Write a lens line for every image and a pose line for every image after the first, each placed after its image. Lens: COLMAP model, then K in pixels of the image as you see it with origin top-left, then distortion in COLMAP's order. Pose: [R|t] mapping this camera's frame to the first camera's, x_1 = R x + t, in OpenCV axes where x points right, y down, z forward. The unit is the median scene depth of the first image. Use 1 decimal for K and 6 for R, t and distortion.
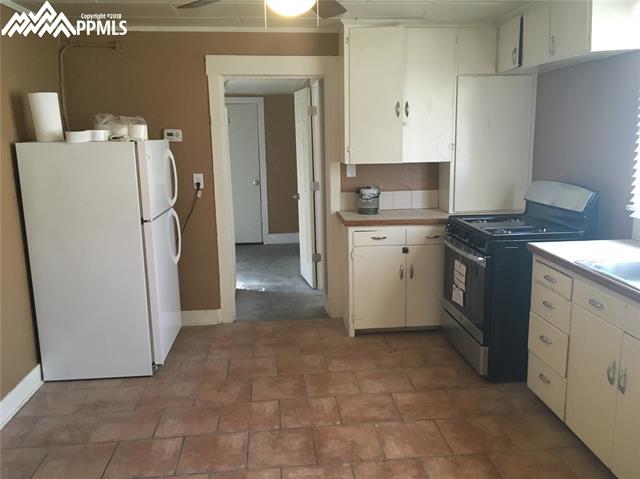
lens RADIAL K [[546.6, 0, 319.7], [0, 546.6, 241.6], [0, 0, 1]] dist [0.054749, -0.032751]
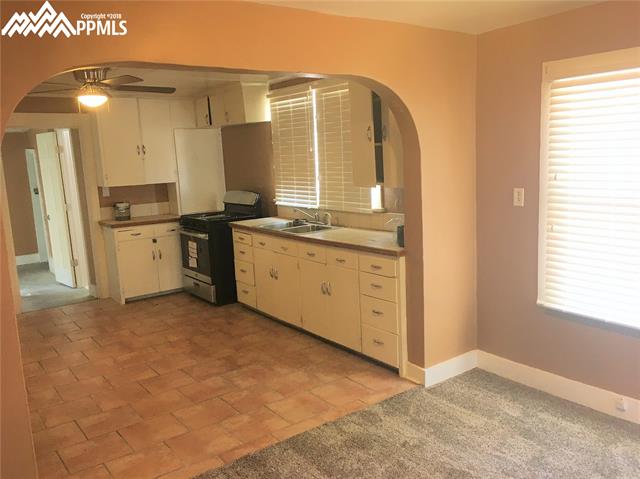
lens RADIAL K [[546.6, 0, 322.2], [0, 546.6, 240.2], [0, 0, 1]] dist [0.054749, -0.032751]
pose [[0.854531, -0.103083, 0.509069, -0.243233], [0.127163, 0.991802, -0.012625, 0.101241], [-0.503594, 0.075523, 0.860633, -0.605065]]
